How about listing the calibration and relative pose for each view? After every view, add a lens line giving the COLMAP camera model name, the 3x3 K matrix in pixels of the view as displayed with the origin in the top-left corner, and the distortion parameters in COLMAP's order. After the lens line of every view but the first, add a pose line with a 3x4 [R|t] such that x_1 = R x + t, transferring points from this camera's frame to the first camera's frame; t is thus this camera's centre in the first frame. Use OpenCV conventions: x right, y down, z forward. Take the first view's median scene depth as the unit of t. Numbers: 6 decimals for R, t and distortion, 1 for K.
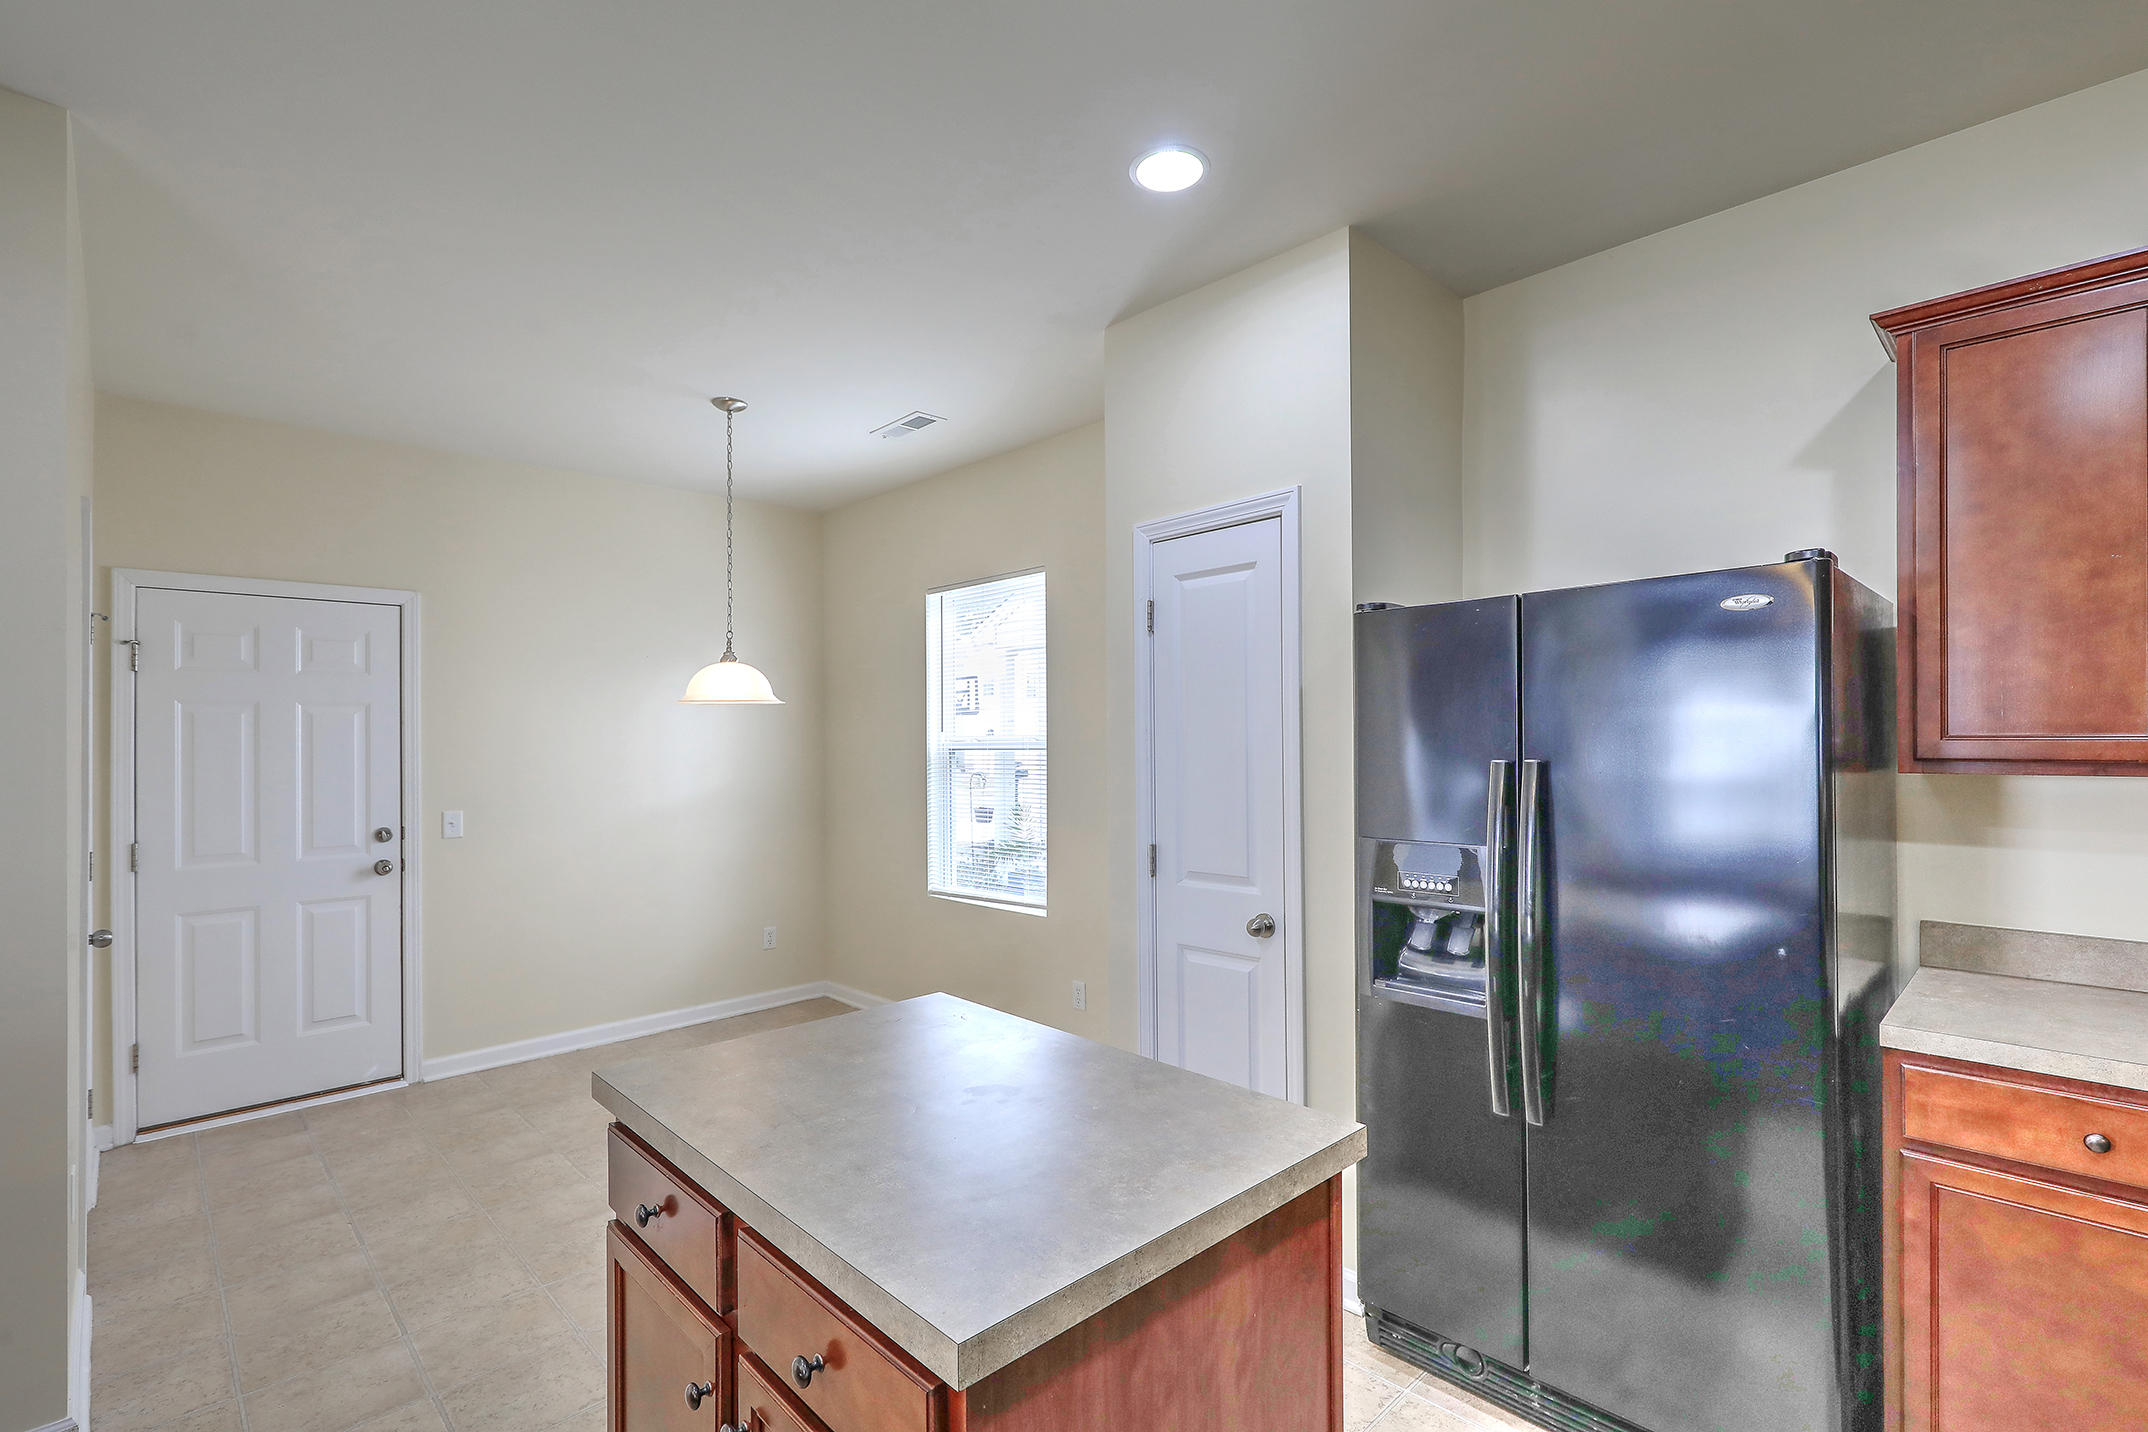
lens RADIAL K [[982.4, 0, 1099.4], [0, 982.4, 725.2], [0, 0, 1]] dist [0.006666, -0.001056]
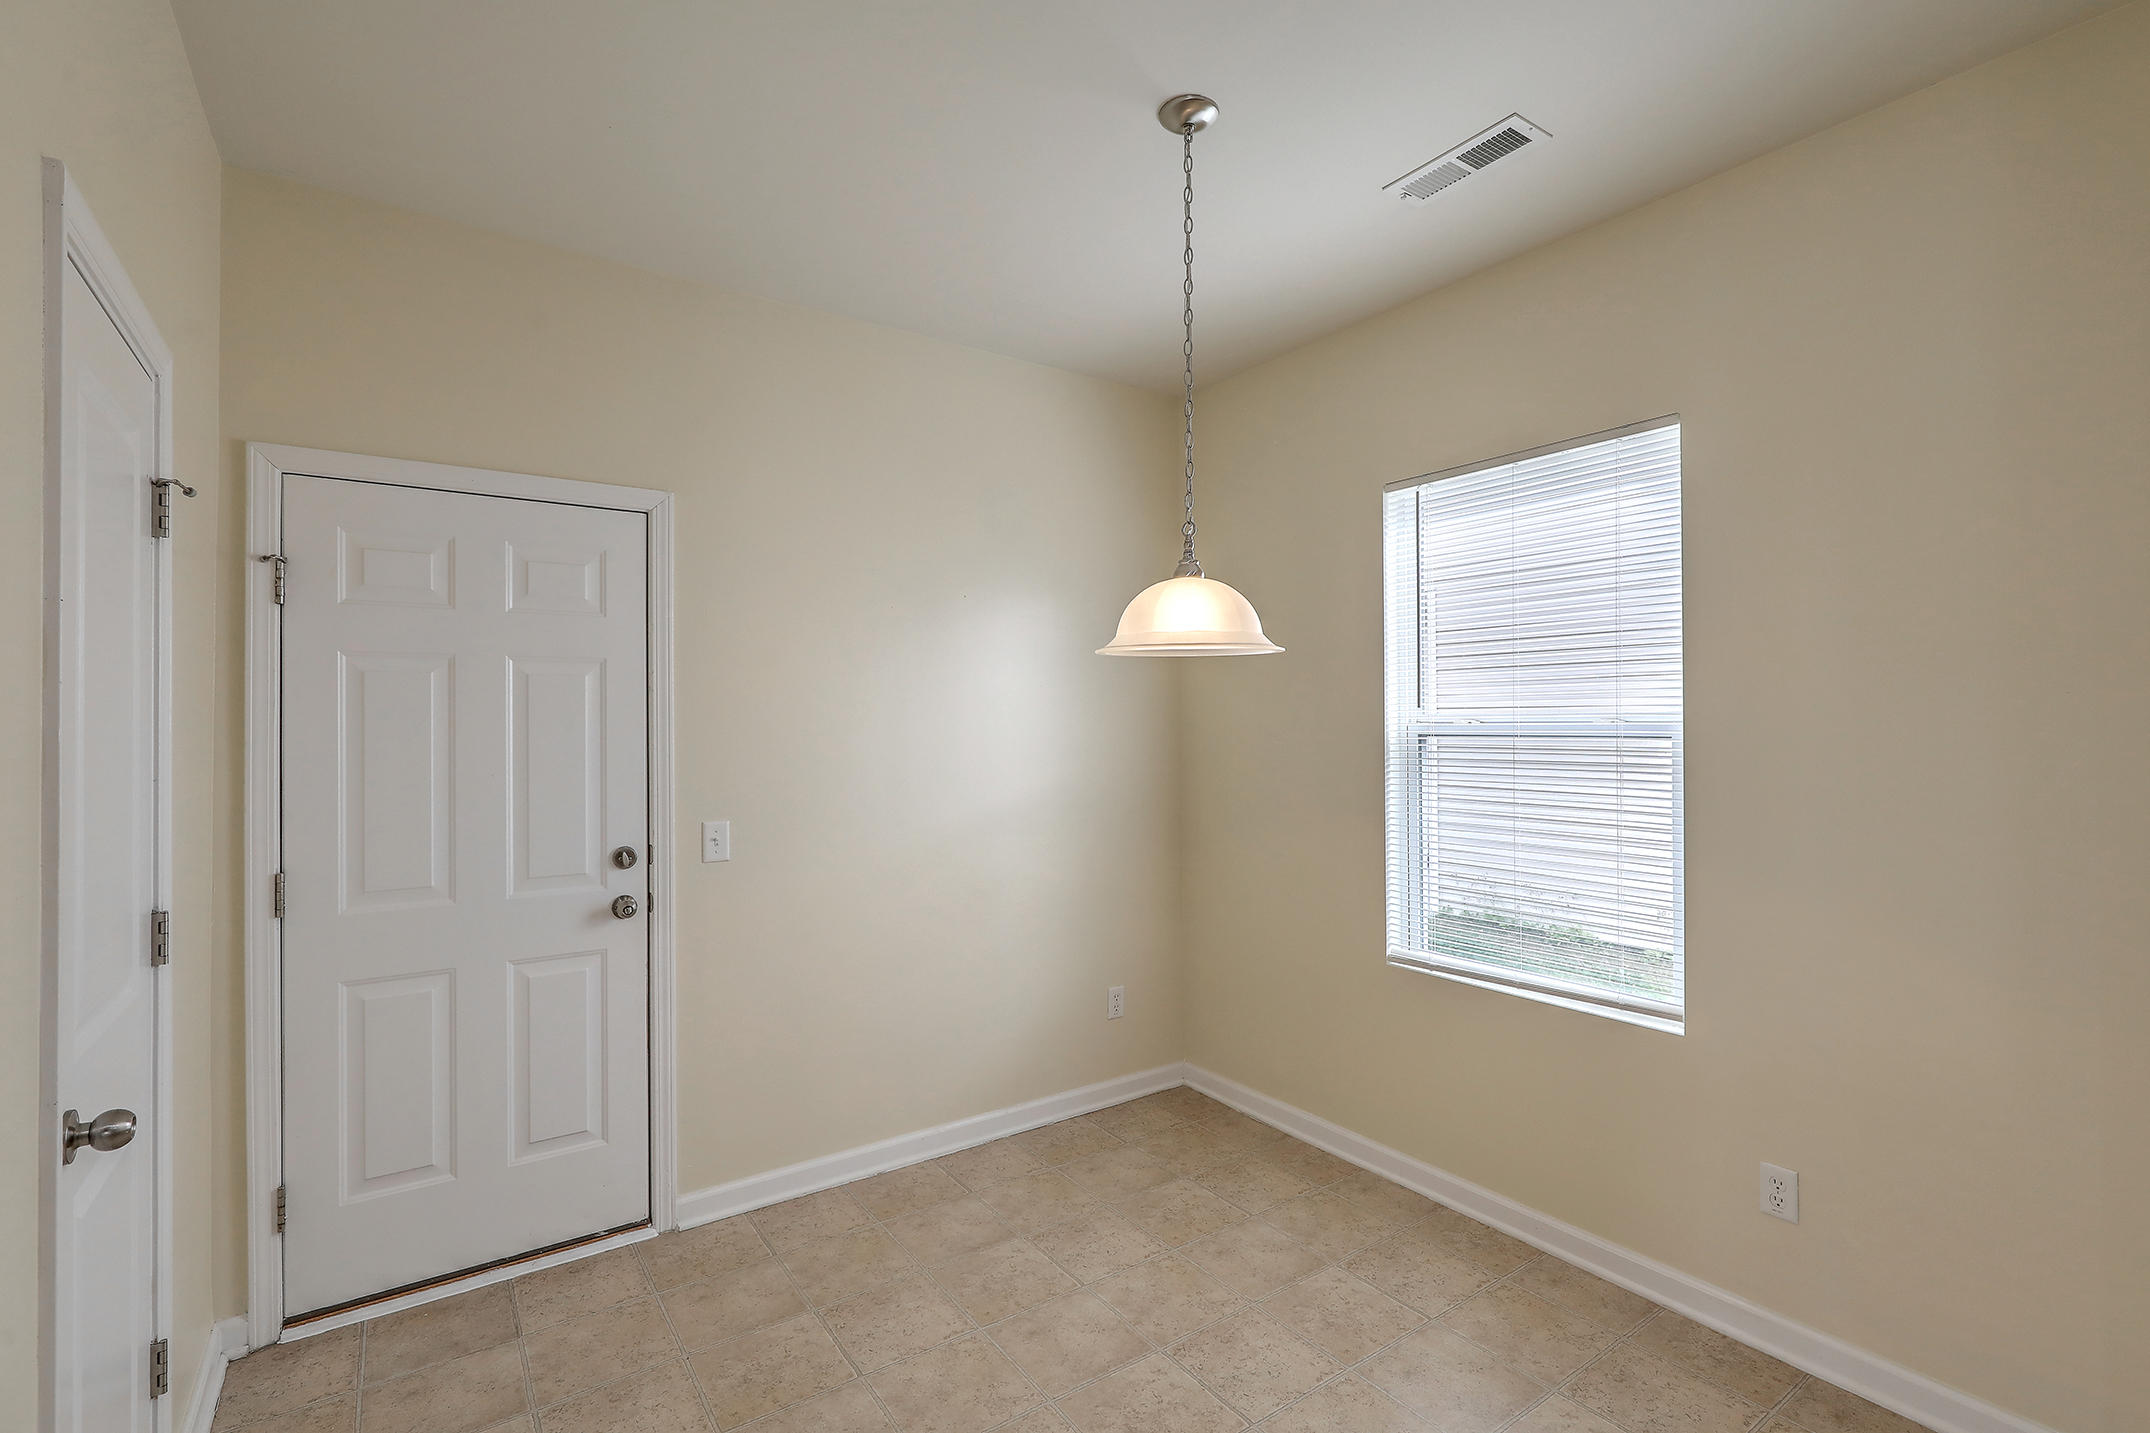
lens RADIAL K [[983.3, 0, 1083.7], [0, 983.3, 716.4], [0, 0, 1]] dist [0.006666, -0.001056]
pose [[0.985190, 0.005392, -0.171384, -0.313459], [-0.003818, 0.999947, 0.009512, 0.008798], [0.171427, -0.008717, 0.985158, 0.407061]]
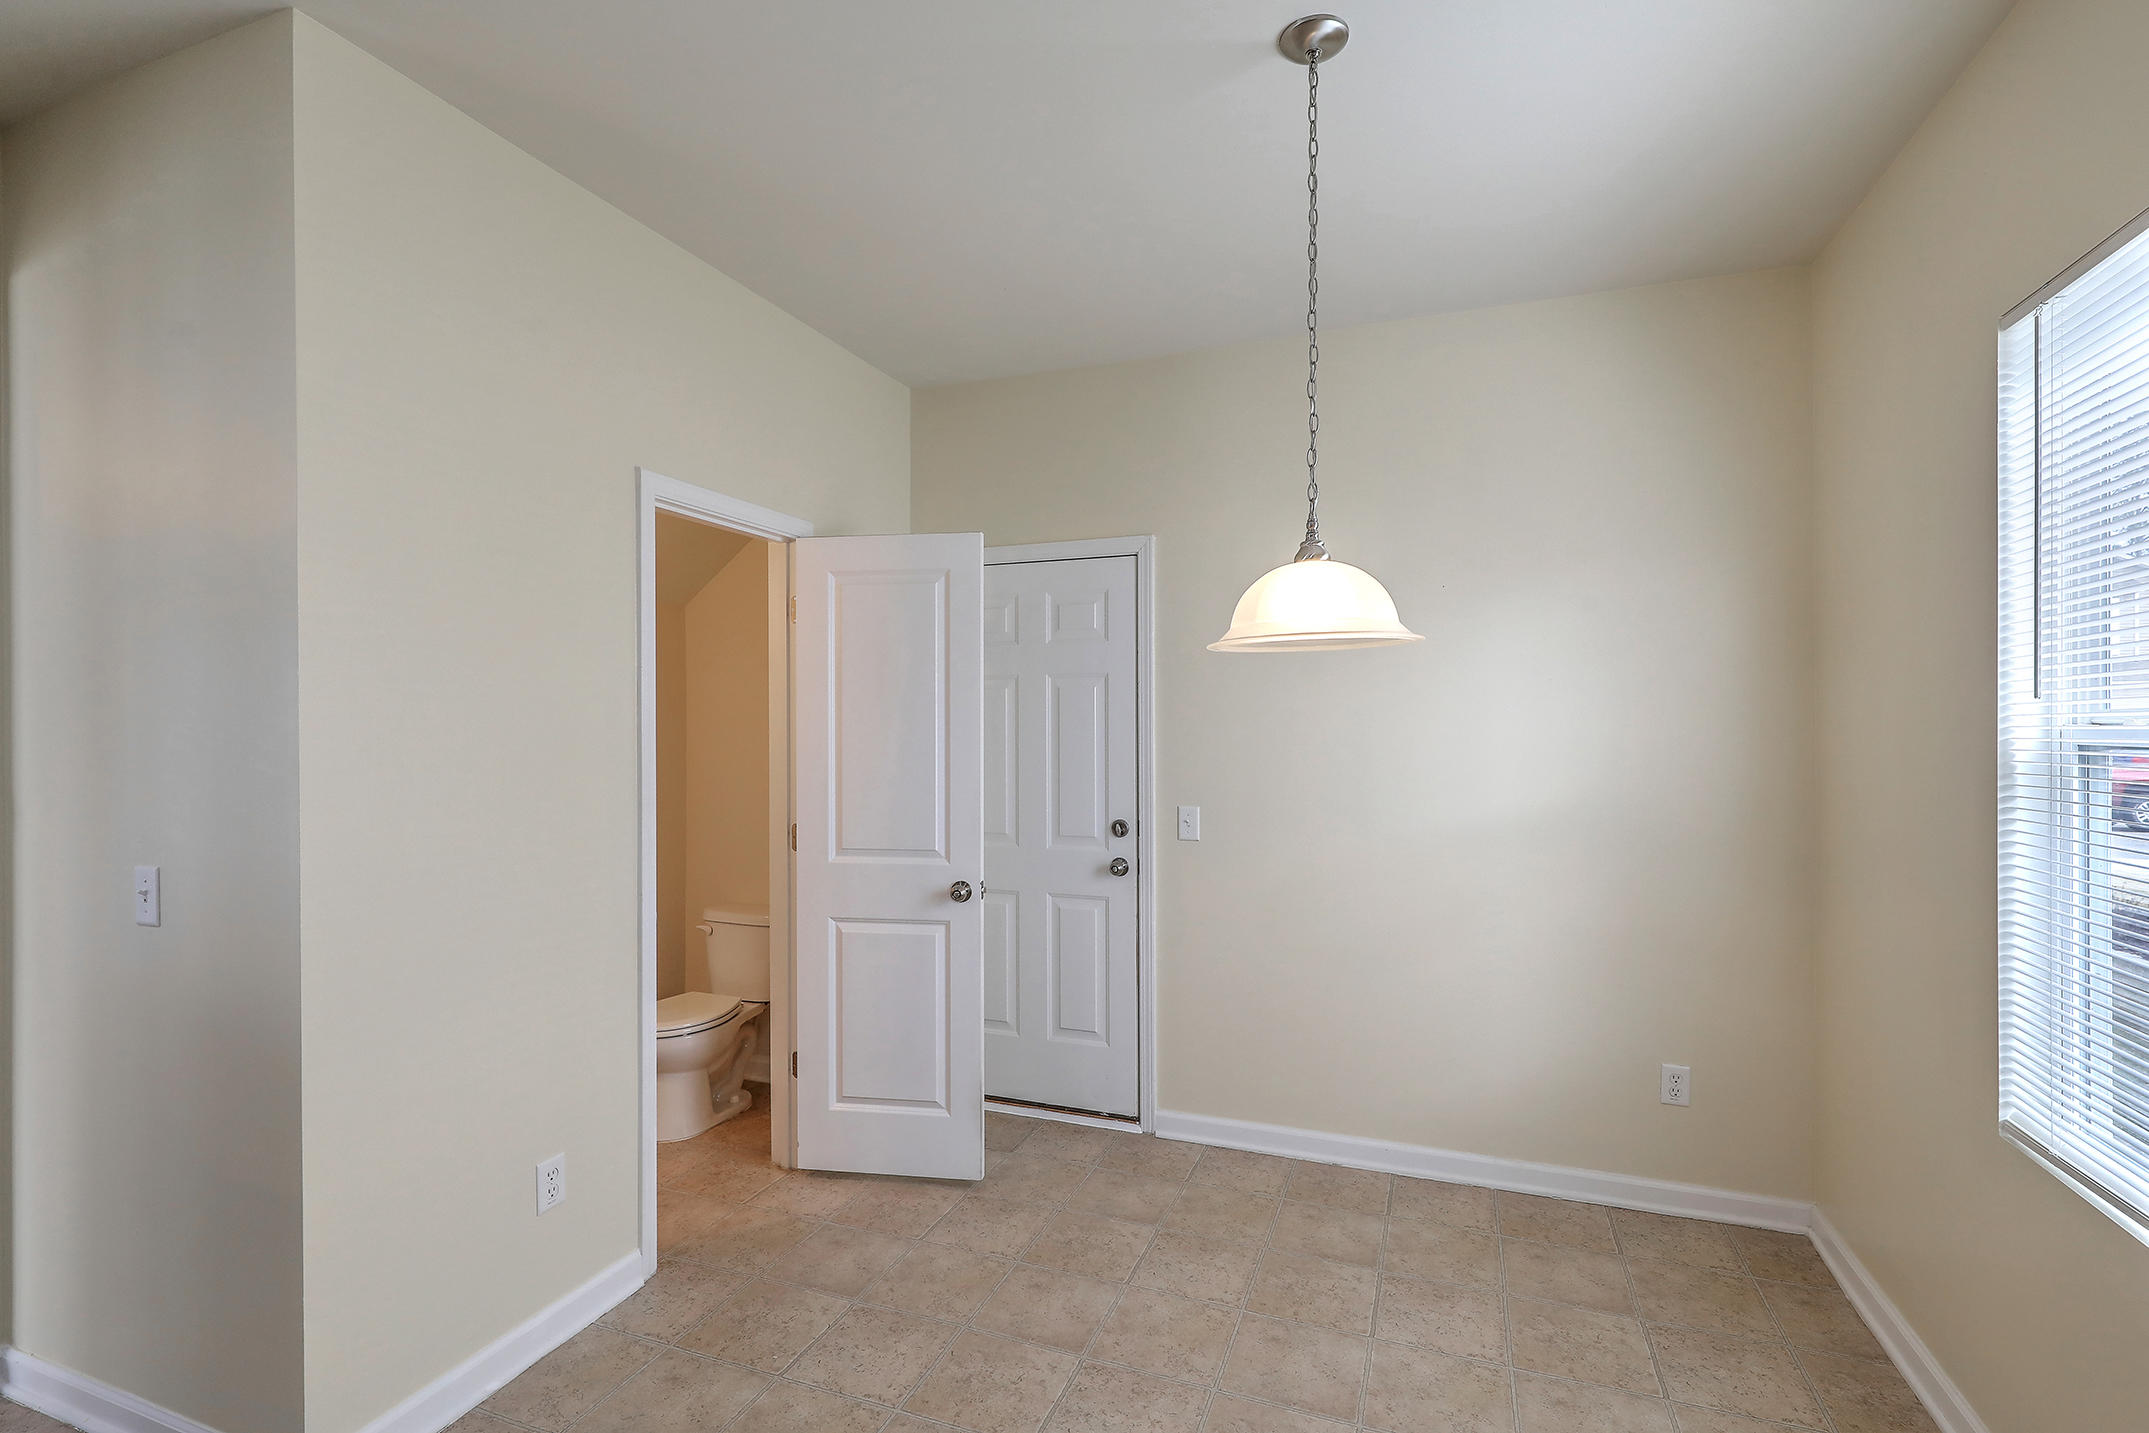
lens RADIAL K [[982.9, 0, 1092.0], [0, 982.9, 726.7], [0, 0, 1]] dist [0.006666, -0.001056]
pose [[0.413023, 0.011885, -0.910643, 0.031209], [0.008516, 0.999821, 0.016911, 0.009559], [0.910681, -0.014740, 0.412848, 0.639194]]
